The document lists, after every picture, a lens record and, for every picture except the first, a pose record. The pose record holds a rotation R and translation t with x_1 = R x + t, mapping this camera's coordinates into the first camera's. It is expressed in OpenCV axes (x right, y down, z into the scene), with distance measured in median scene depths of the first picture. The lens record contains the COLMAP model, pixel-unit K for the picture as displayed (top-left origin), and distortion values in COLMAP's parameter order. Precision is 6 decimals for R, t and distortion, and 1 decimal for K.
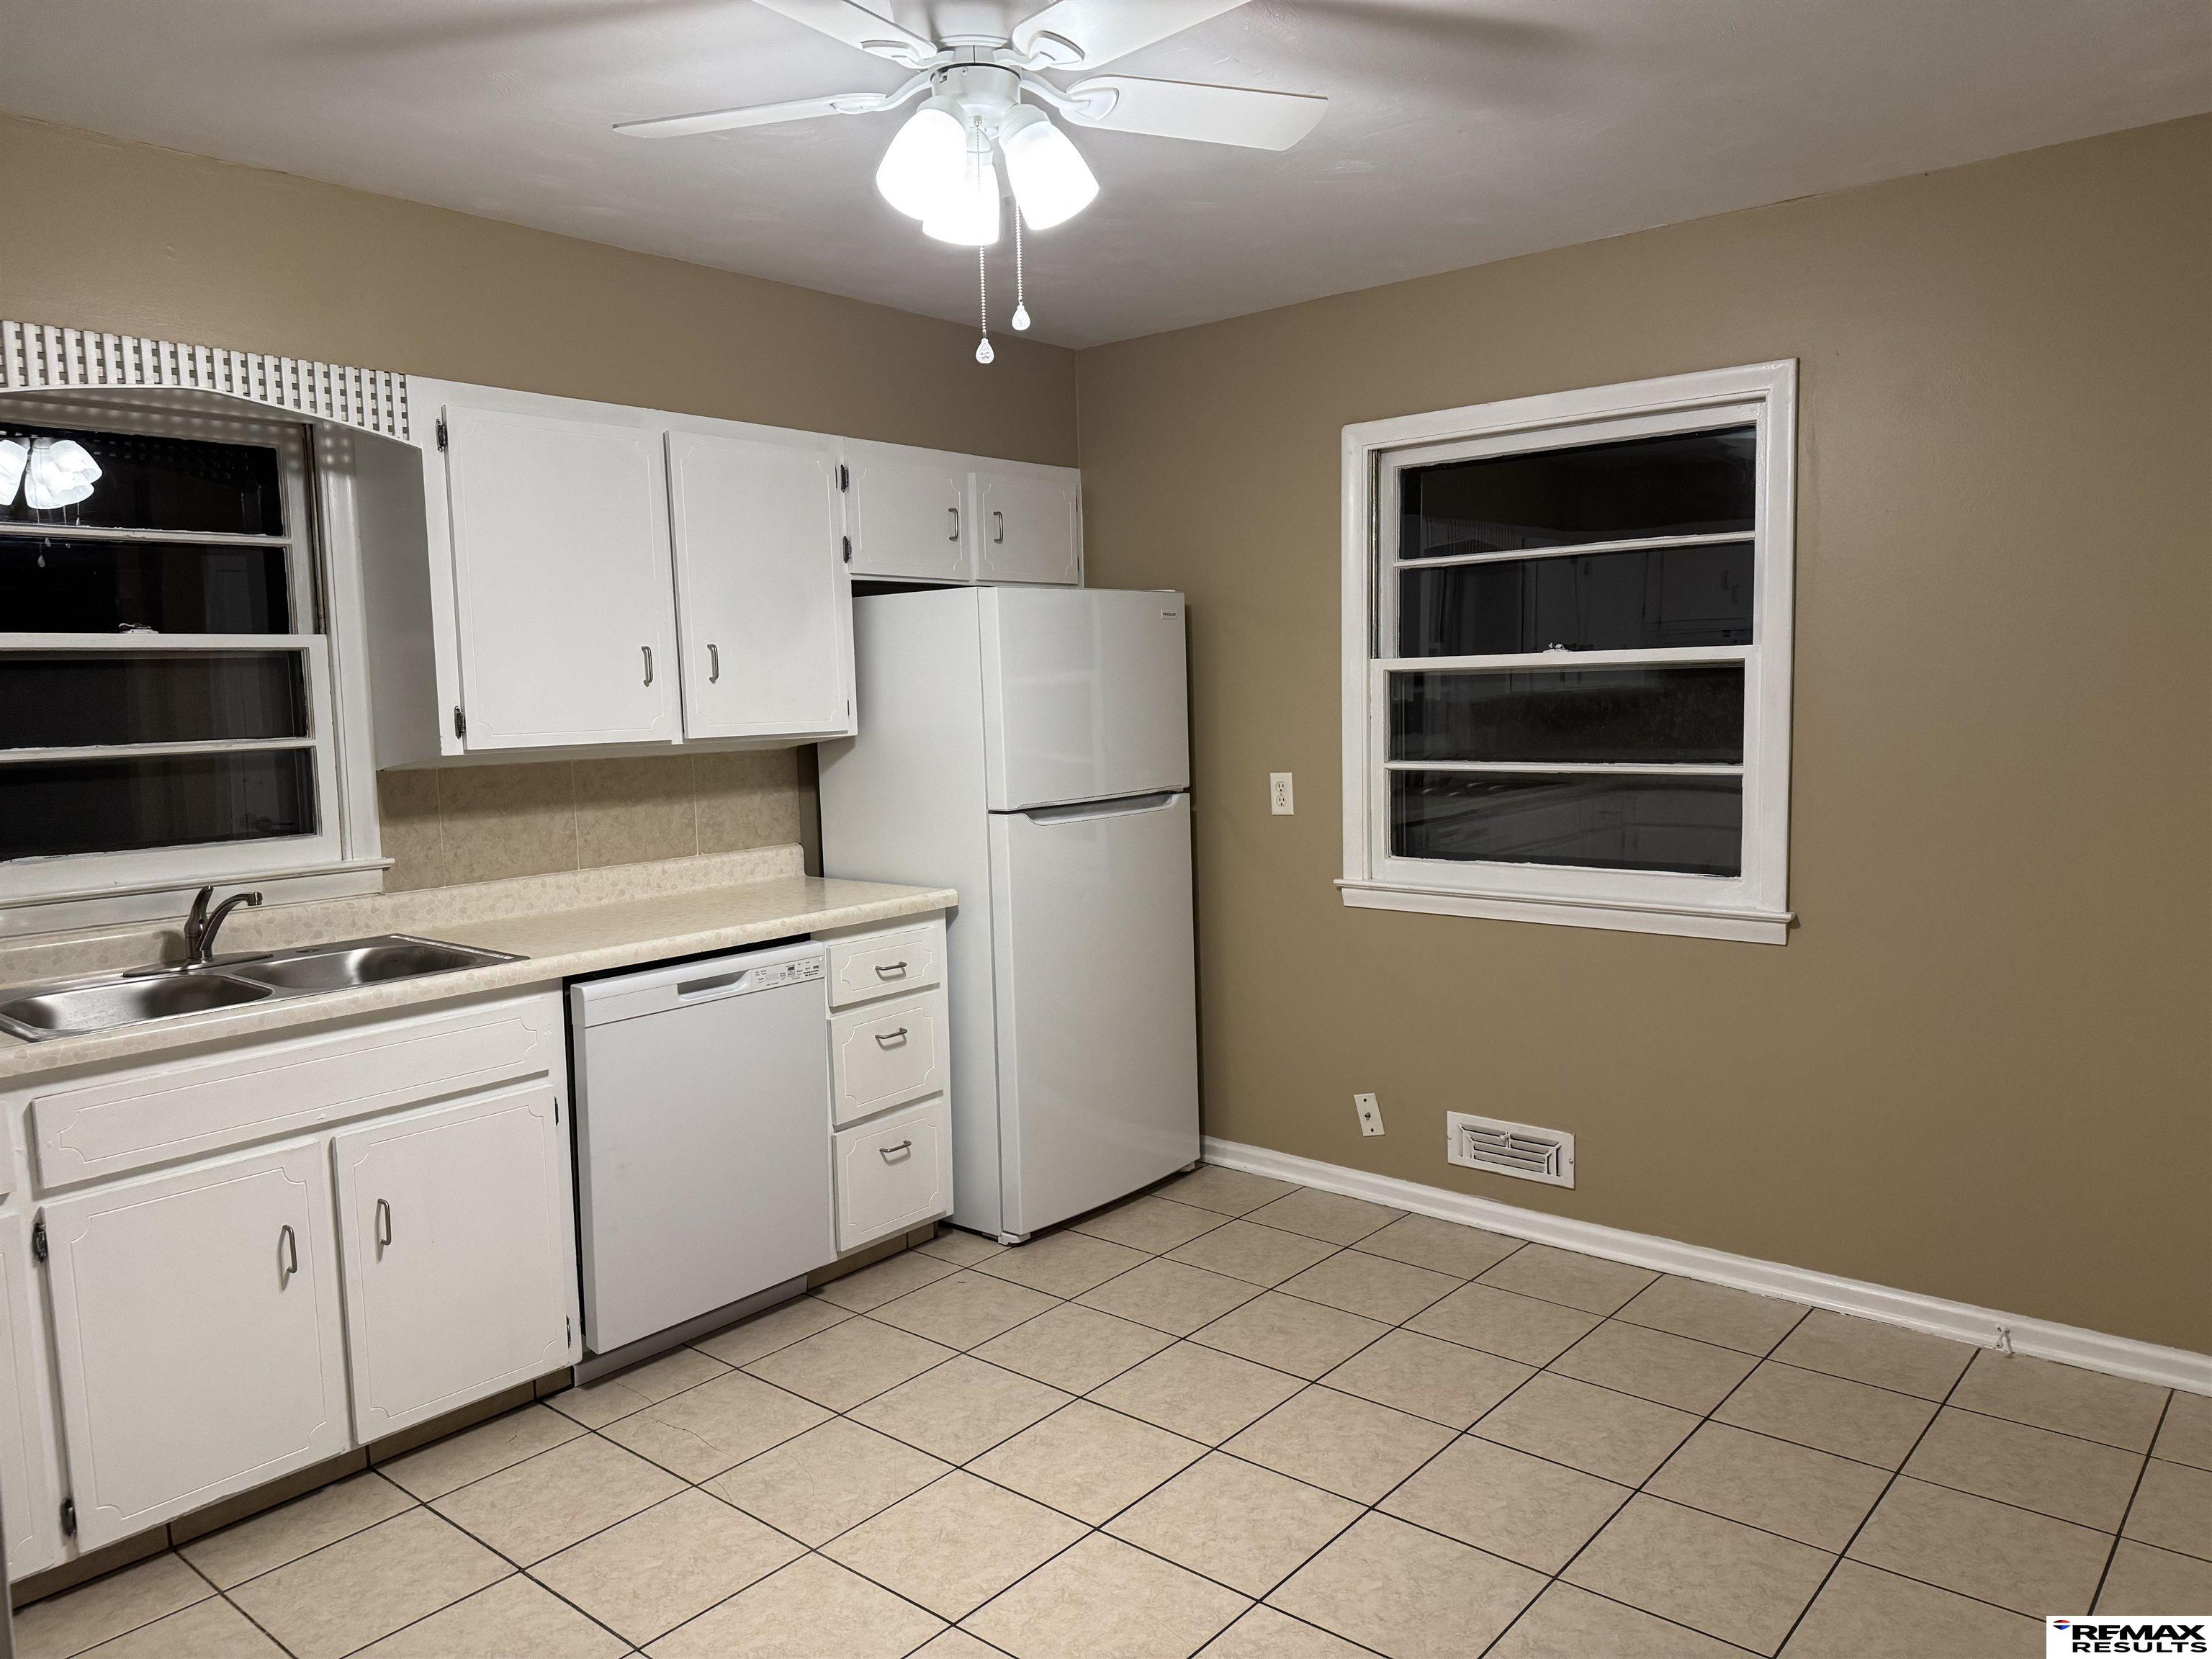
lens RADIAL K [[1562.7, 0, 1148.8], [0, 1562.7, 824.6], [0, 0, 1]] dist [0.088204, -0.103472]
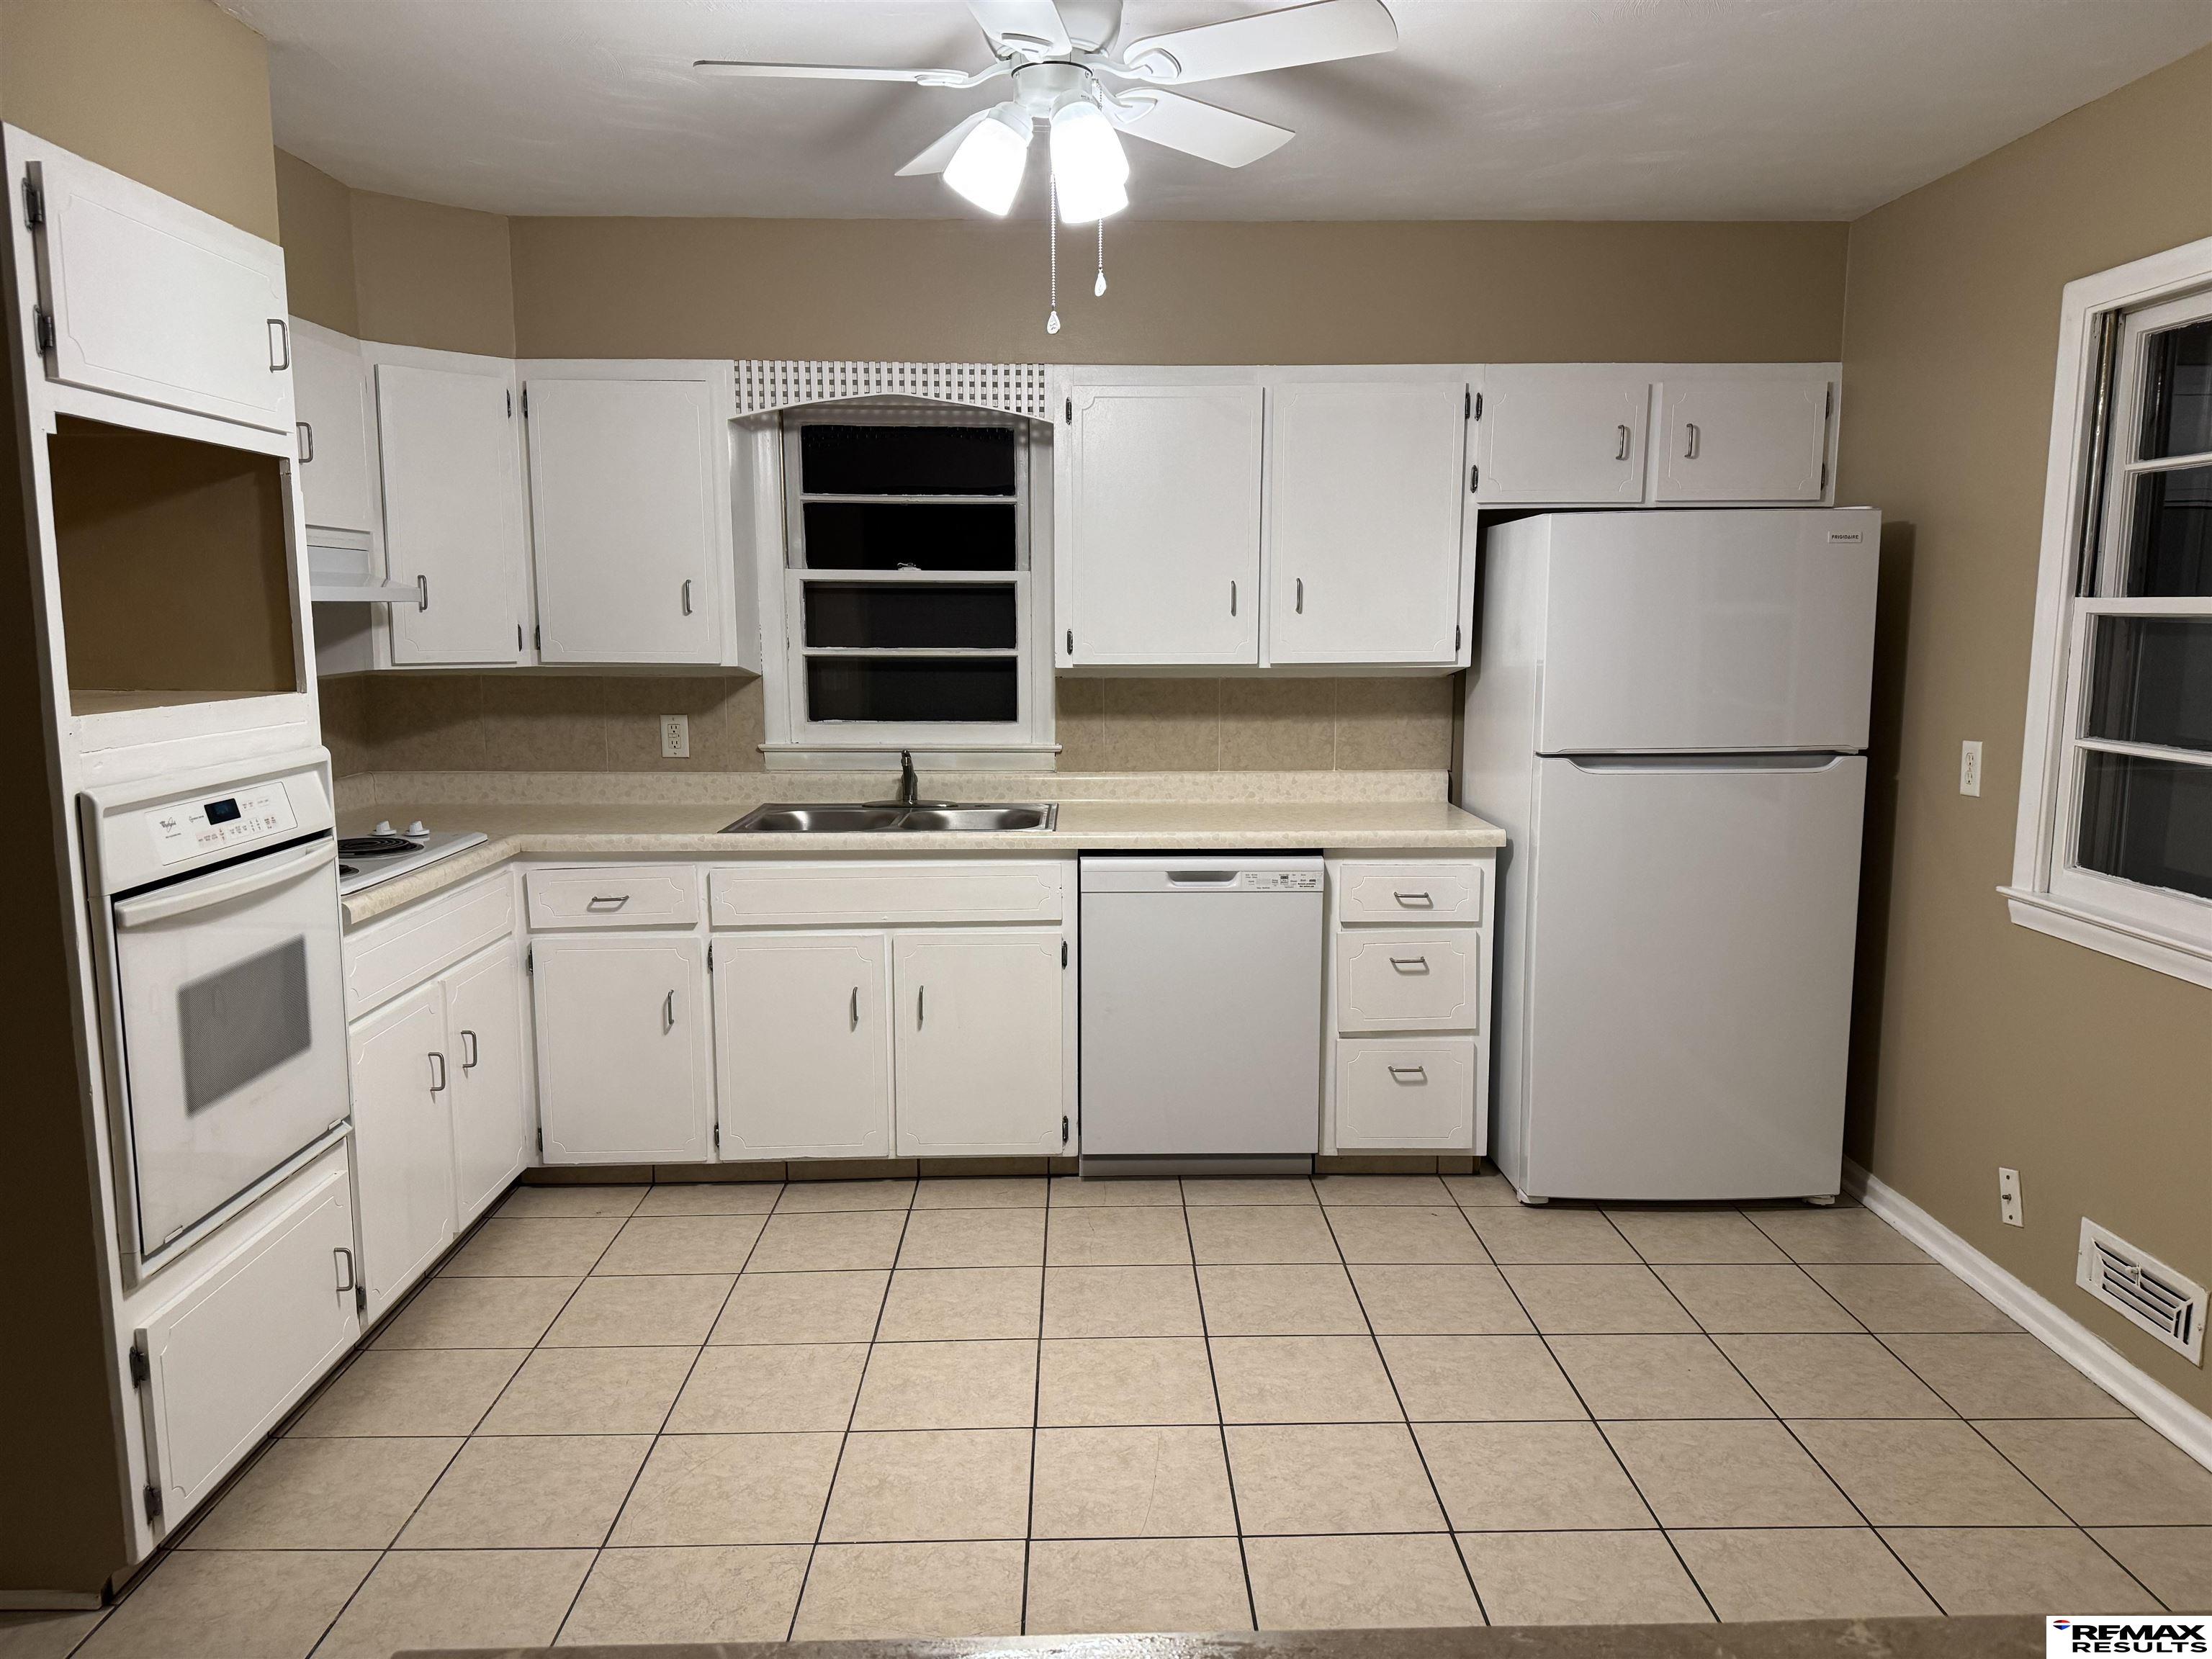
lens RADIAL K [[1562.7, 0, 1079.5], [0, 1562.7, 837.1], [0, 0, 1]] dist [0.088204, -0.103472]
pose [[0.645112, 0.133224, -0.752384, 0.458155], [-0.086902, 0.991086, 0.100978, -0.031372], [0.759130, 0.000241, 0.650939, 0.166996]]
